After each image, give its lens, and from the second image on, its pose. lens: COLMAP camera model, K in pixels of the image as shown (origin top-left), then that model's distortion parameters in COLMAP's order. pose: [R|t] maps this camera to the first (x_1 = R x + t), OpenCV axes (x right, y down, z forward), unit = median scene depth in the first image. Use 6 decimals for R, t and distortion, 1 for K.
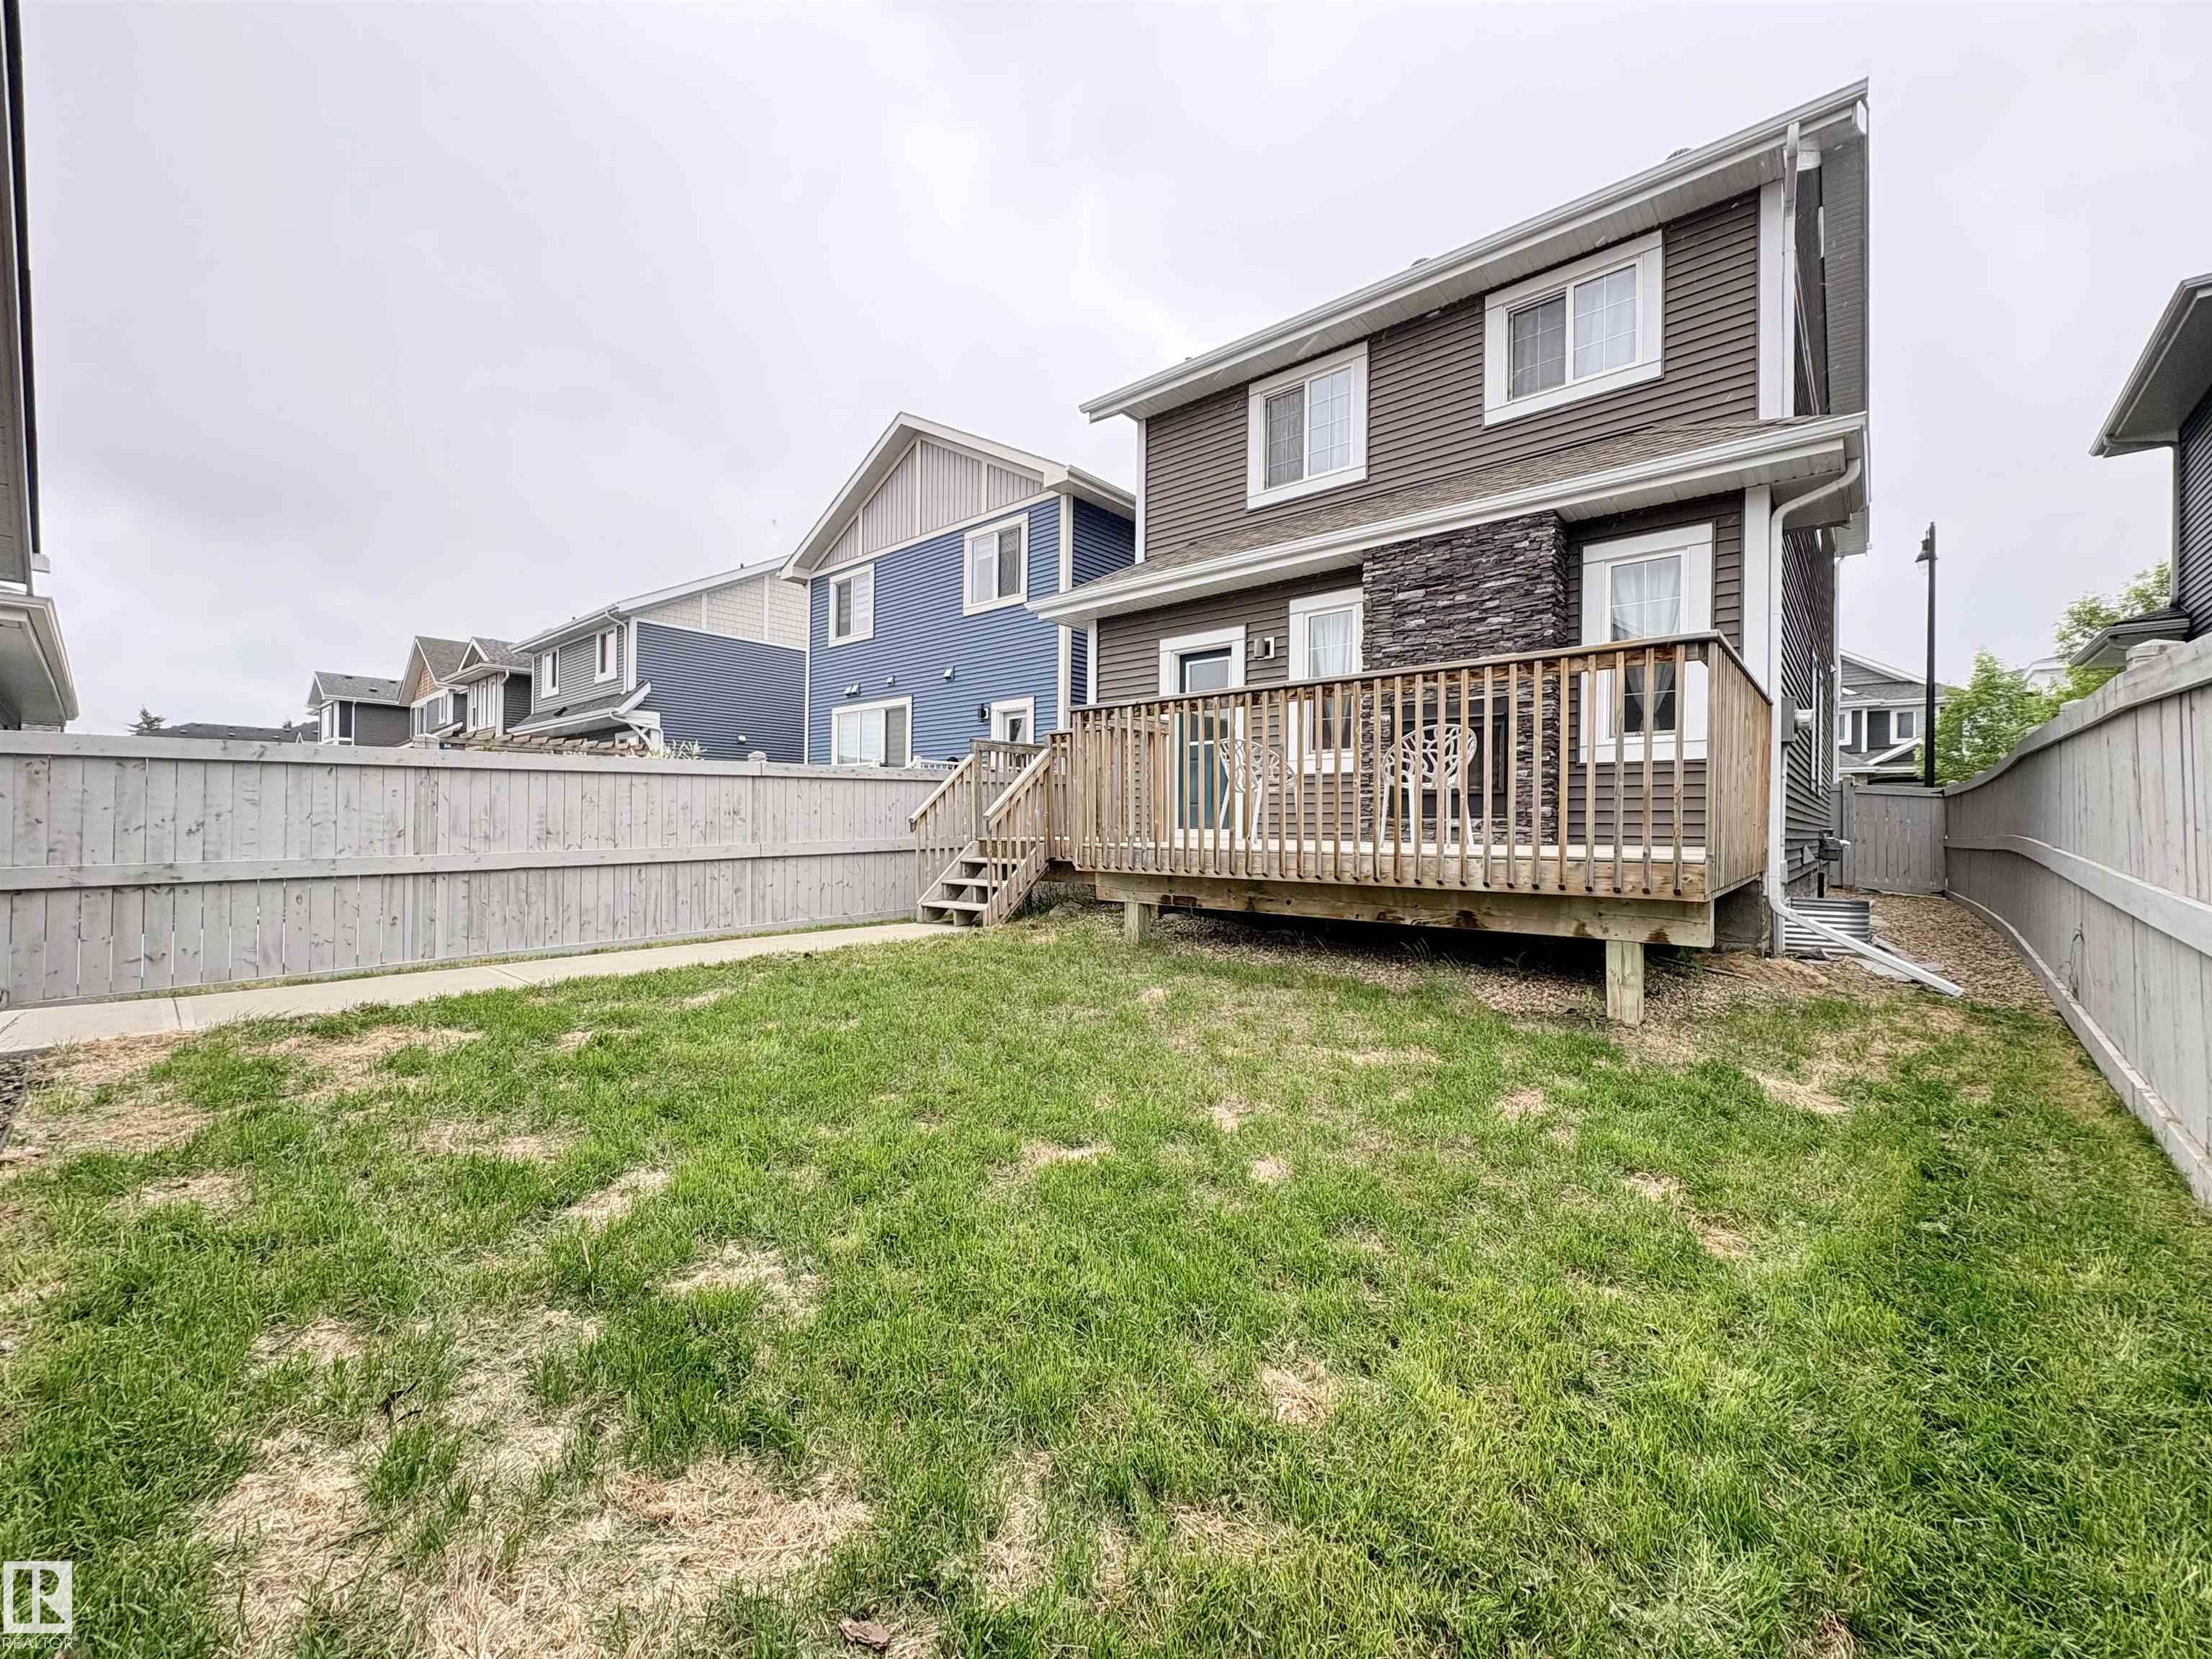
lens RADIAL K [[877.3, 0, 1106.0], [0, 877.3, 829.5], [0, 0, 1]] dist [-0.000303, 0.000150]
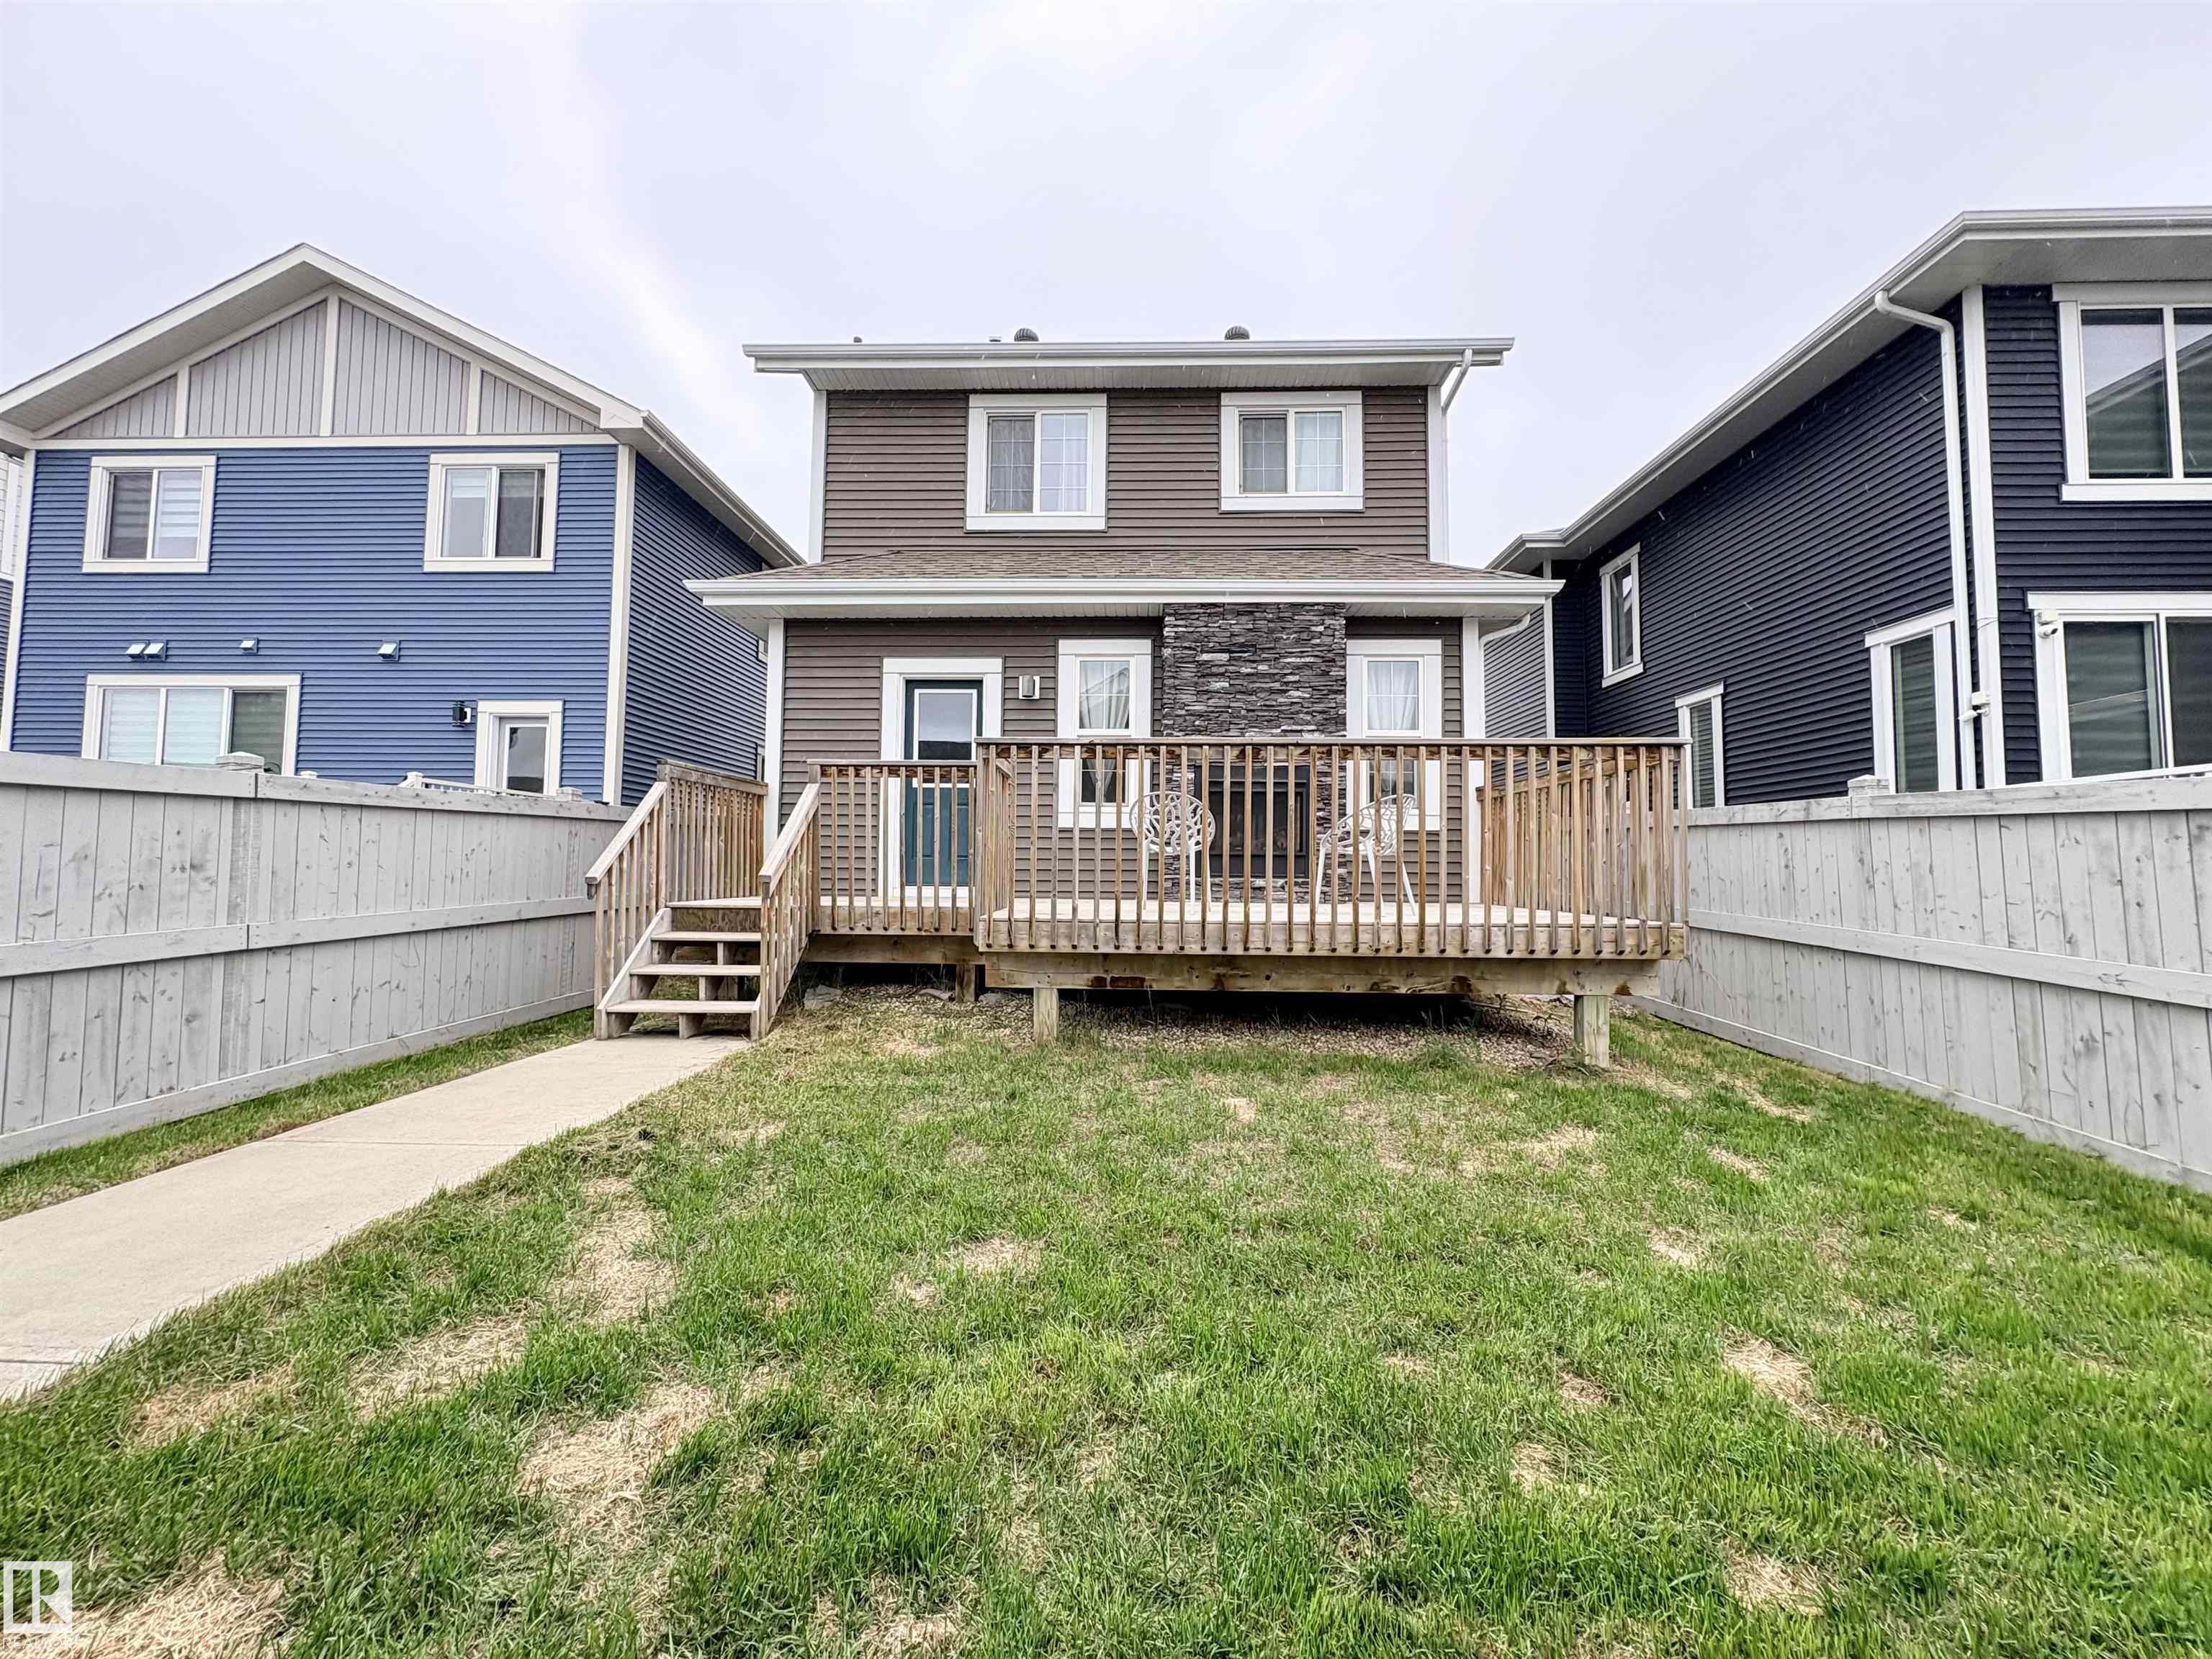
lens RADIAL K [[877.3, 0, 1106.0], [0, 877.3, 829.5], [0, 0, 1]] dist [-0.000303, 0.000150]
pose [[0.778122, 0.030449, 0.627375, -0.332918], [-0.001738, 0.998925, -0.046325, -0.018591], [-0.628111, 0.034956, 0.777338, 0.260936]]
